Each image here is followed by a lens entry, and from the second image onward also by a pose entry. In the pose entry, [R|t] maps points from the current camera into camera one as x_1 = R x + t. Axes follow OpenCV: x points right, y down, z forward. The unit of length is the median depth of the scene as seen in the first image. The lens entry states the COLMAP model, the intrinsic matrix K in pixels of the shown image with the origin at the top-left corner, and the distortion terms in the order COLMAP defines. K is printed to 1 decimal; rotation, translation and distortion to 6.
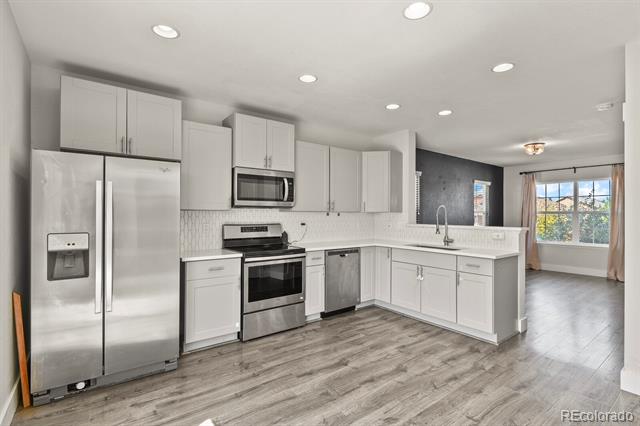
lens RADIAL K [[312.8, 0, 323.7], [0, 312.8, 216.4], [0, 0, 1]] dist [0.021150, 0.001912]
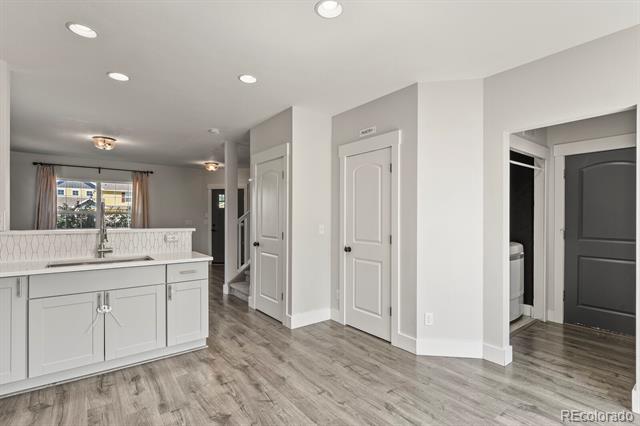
lens RADIAL K [[312.8, 0, 321.7], [0, 312.8, 215.0], [0, 0, 1]] dist [0.021150, 0.001912]
pose [[0.010607, 0.000555, 0.999944, -0.405453], [0.001677, 0.999998, -0.000573, -0.005849], [-0.999942, 0.001683, 0.010606, 0.585176]]
